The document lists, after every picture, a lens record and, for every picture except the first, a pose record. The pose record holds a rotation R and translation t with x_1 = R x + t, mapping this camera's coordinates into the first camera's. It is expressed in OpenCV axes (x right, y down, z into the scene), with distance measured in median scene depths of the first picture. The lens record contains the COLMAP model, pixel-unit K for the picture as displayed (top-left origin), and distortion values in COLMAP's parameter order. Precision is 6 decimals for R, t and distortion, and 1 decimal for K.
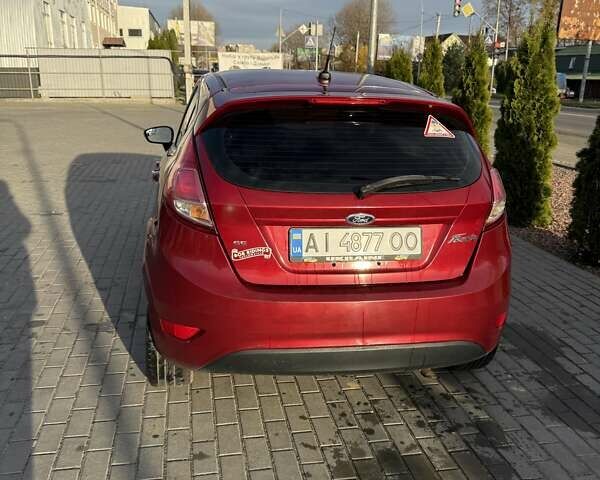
lens RADIAL K [[562.7, 0, 296.8], [0, 562.7, 238.8], [0, 0, 1]] dist [0.051040, 0.000000]
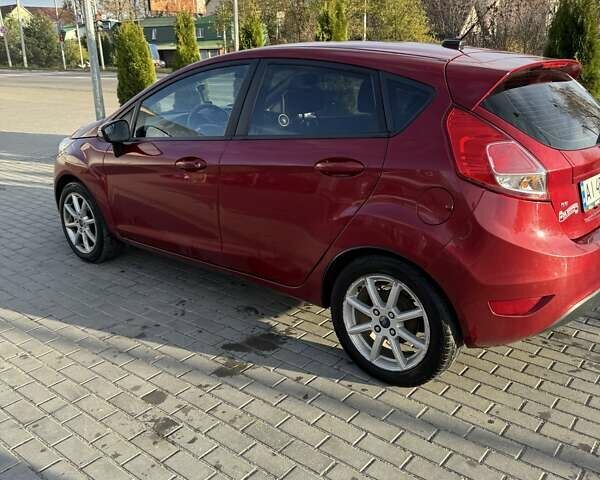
lens RADIAL K [[562.7, 0, 298.0], [0, 562.7, 240.5], [0, 0, 1]] dist [0.051040, 0.000000]
pose [[0.758828, -0.238037, 0.606233, -0.633998], [0.208710, 0.970605, 0.119862, -0.087804], [-0.616944, 0.035572, 0.786203, 0.263440]]
